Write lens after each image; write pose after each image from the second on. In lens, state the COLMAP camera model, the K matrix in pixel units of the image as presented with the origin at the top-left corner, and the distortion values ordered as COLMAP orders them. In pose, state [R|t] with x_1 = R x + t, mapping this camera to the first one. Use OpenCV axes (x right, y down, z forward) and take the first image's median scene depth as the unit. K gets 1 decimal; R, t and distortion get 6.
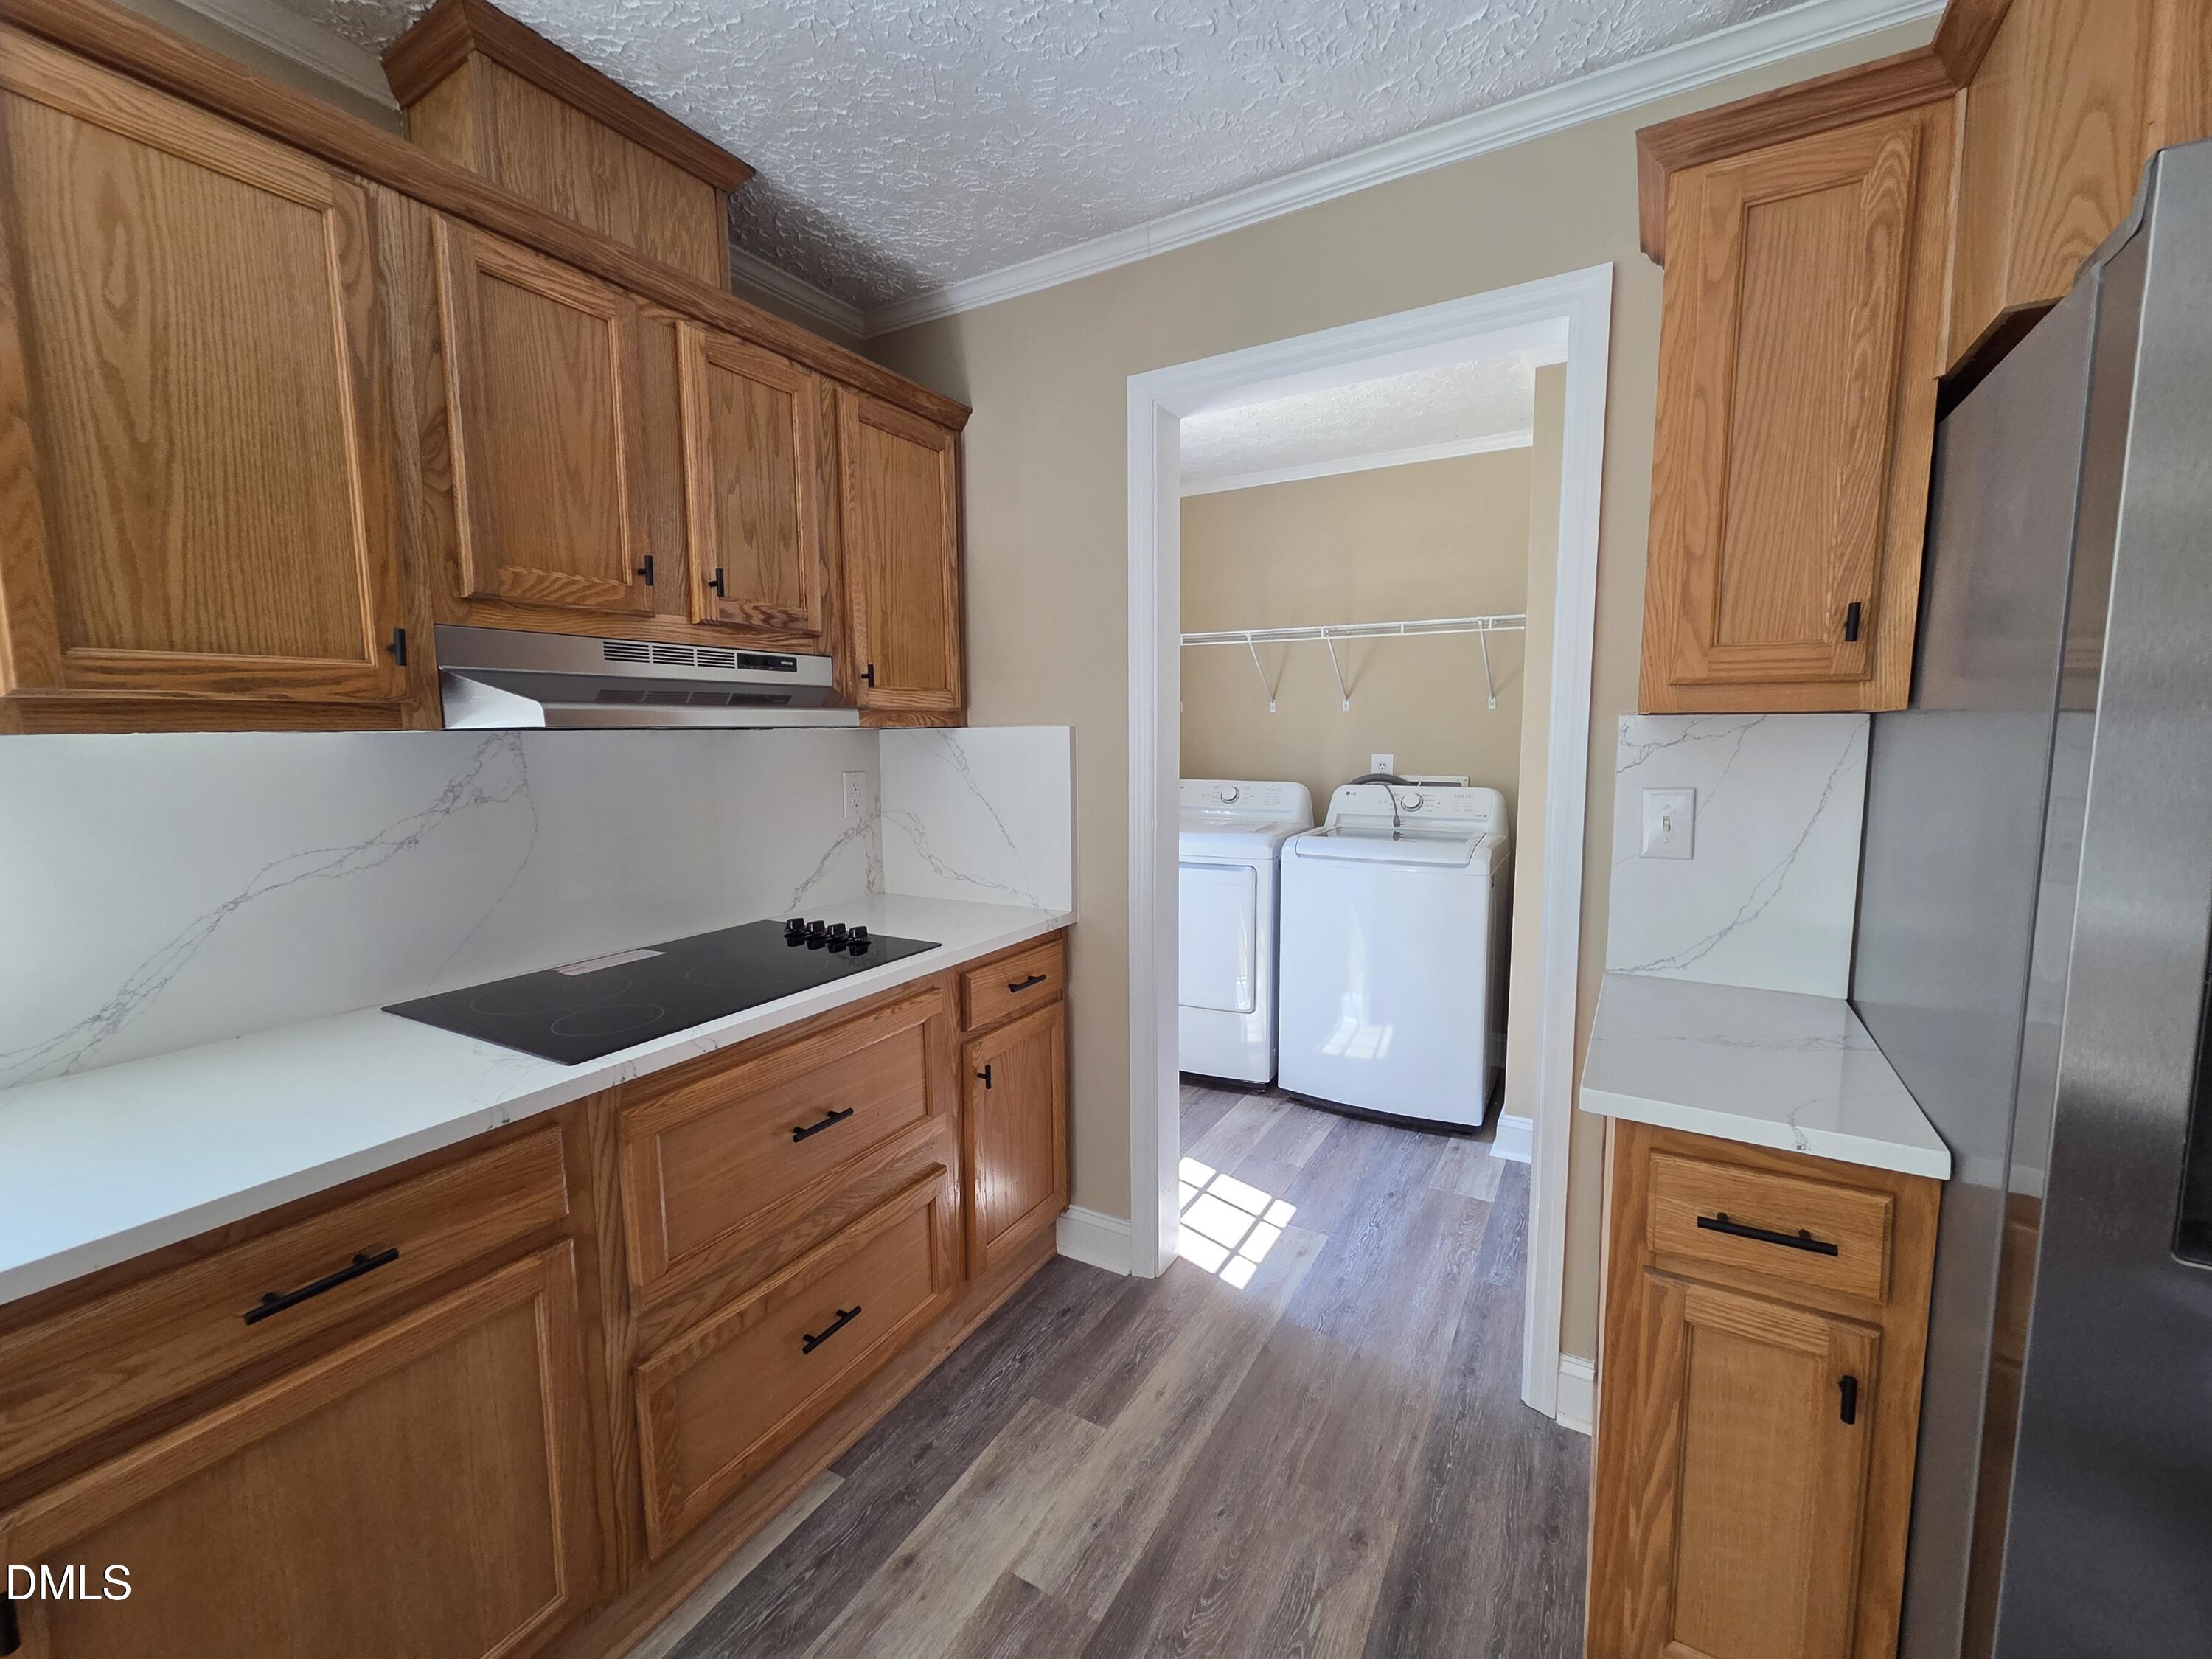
lens RADIAL K [[905.7, 0, 1097.7], [0, 905.7, 821.5], [0, 0, 1]] dist [0.003353, -0.000459]
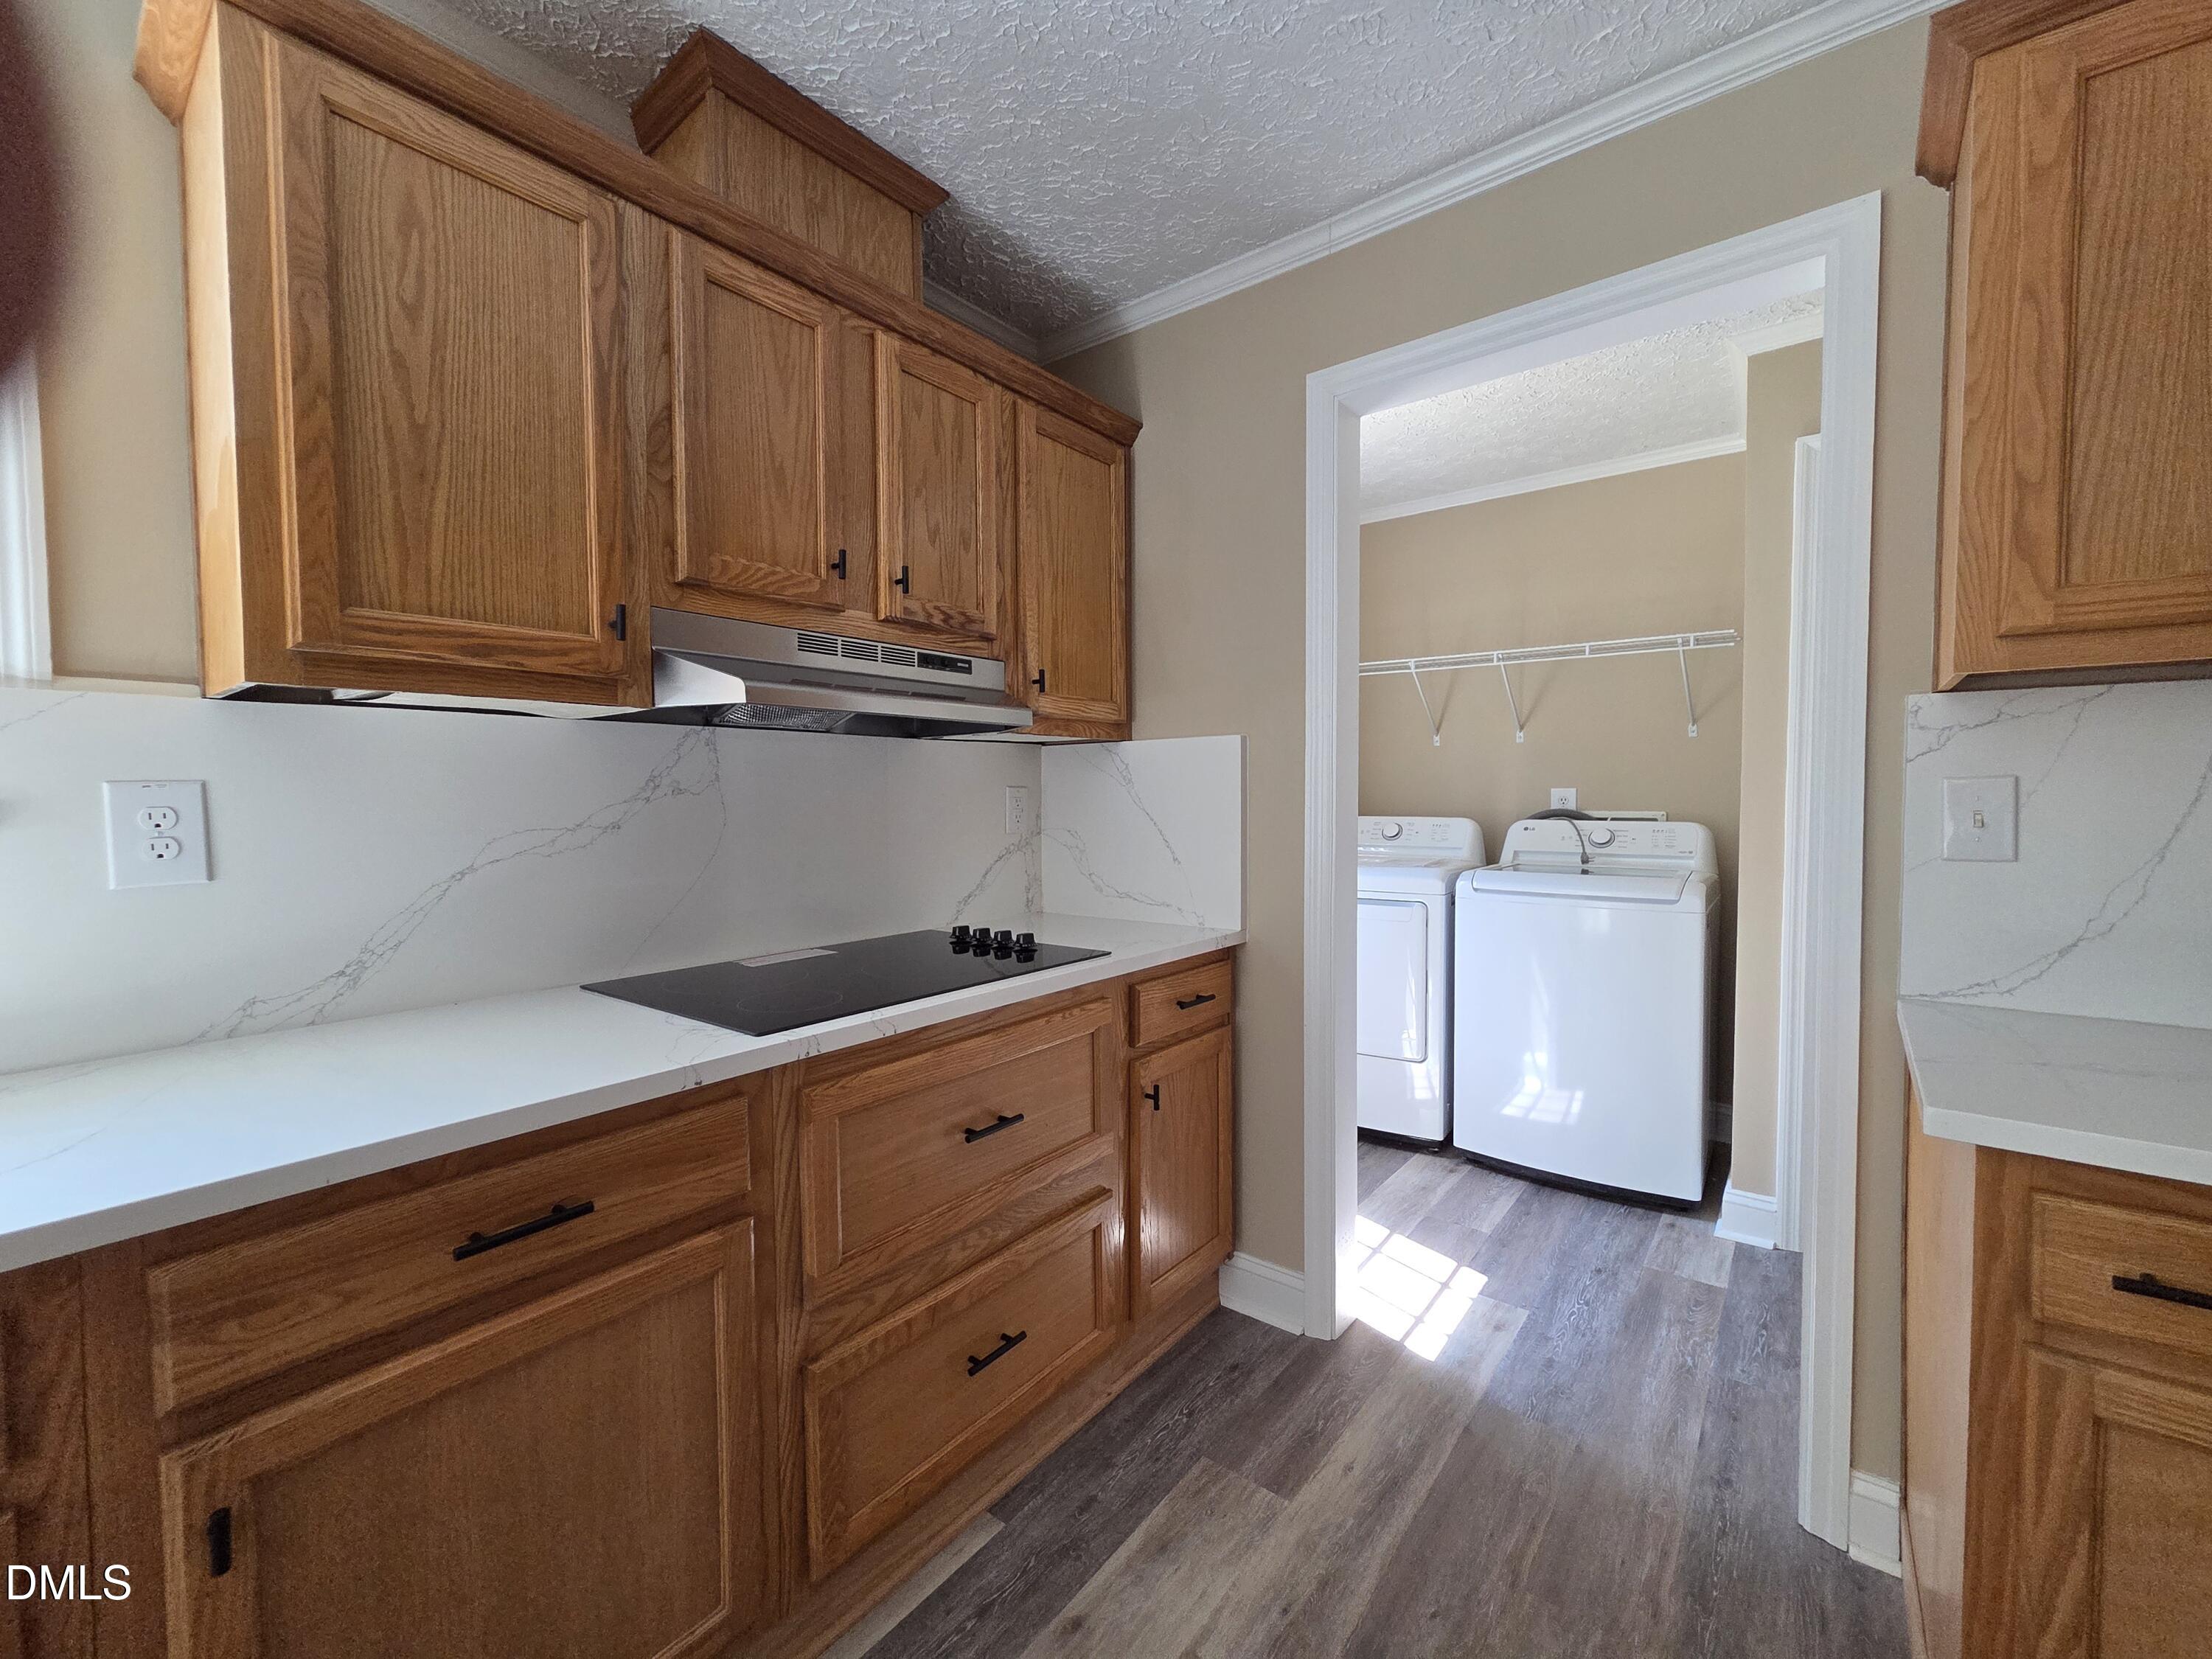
lens RADIAL K [[905.7, 0, 1097.1], [0, 905.7, 821.6], [0, 0, 1]] dist [0.003353, -0.000459]
pose [[0.989994, 0.007477, -0.140914, -0.068342], [-0.017329, 0.997479, -0.068818, 0.082241], [0.140044, 0.070571, 0.987627, 0.056174]]
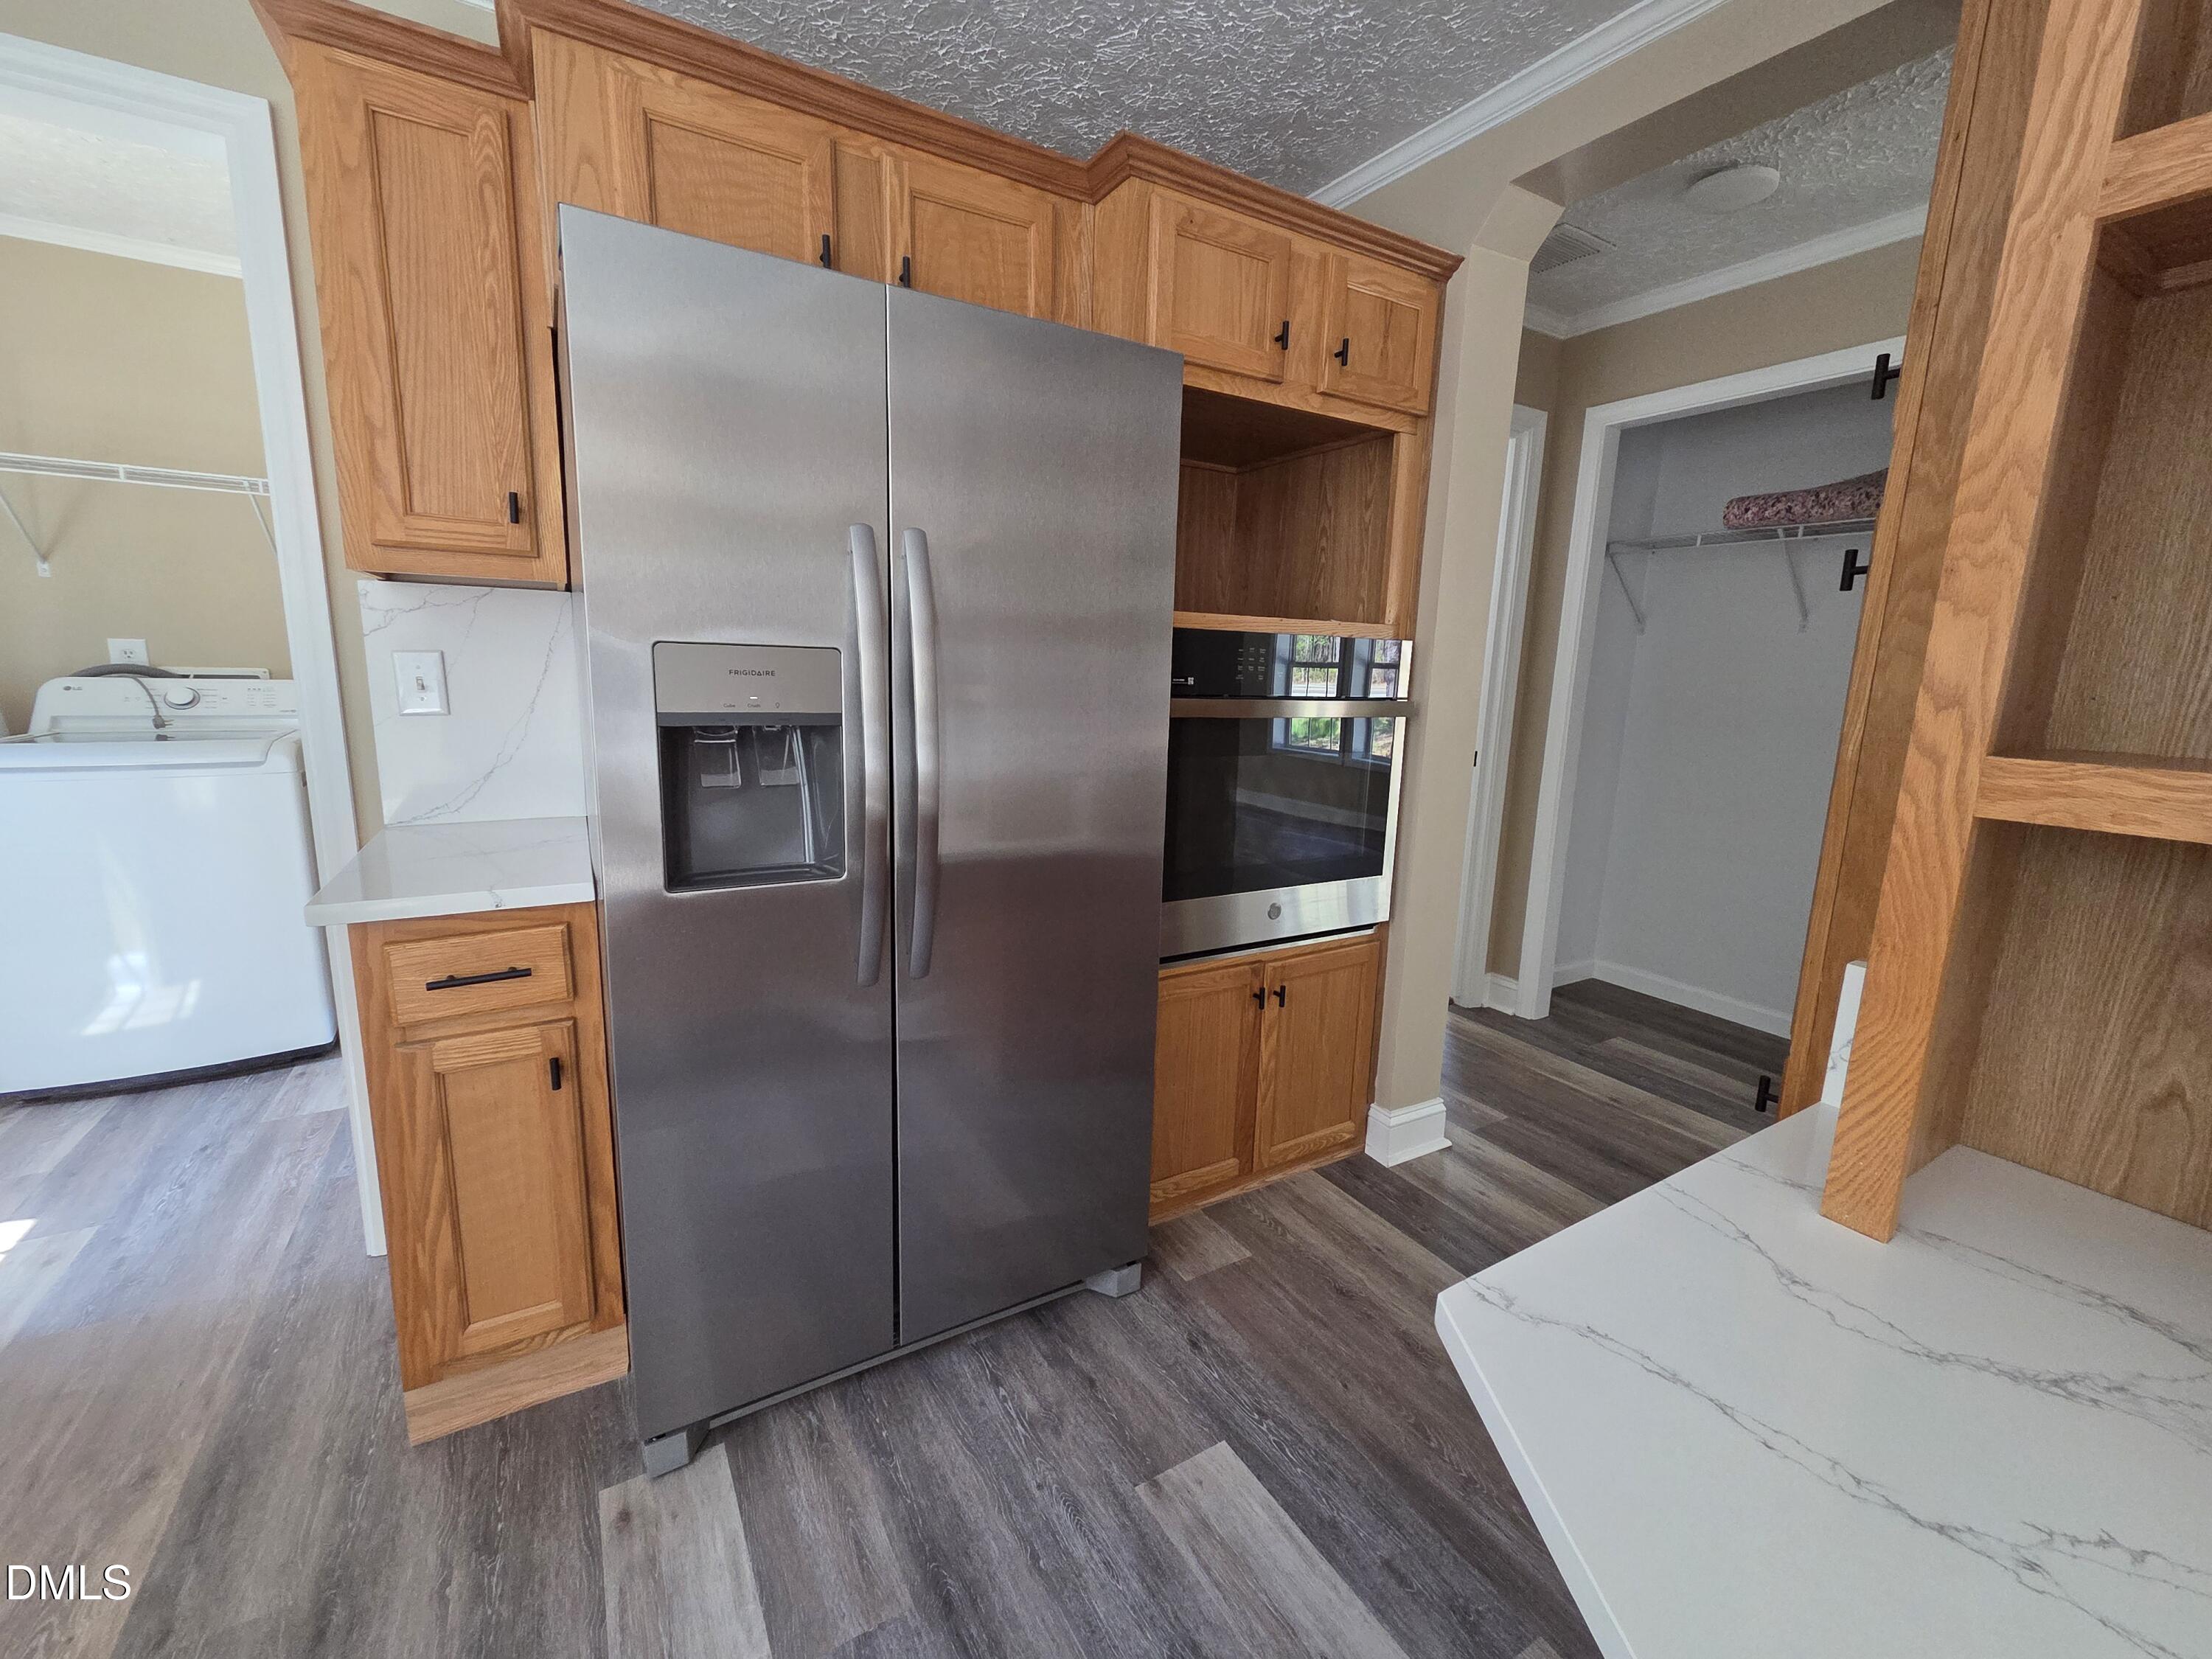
lens RADIAL K [[905.7, 0, 1092.9], [0, 905.7, 822.8], [0, 0, 1]] dist [0.003353, -0.000459]
pose [[0.480684, -0.134726, 0.866483, 0.044384], [0.056759, 0.990835, 0.122573, 0.087441], [-0.875055, -0.009738, 0.483925, -0.268622]]
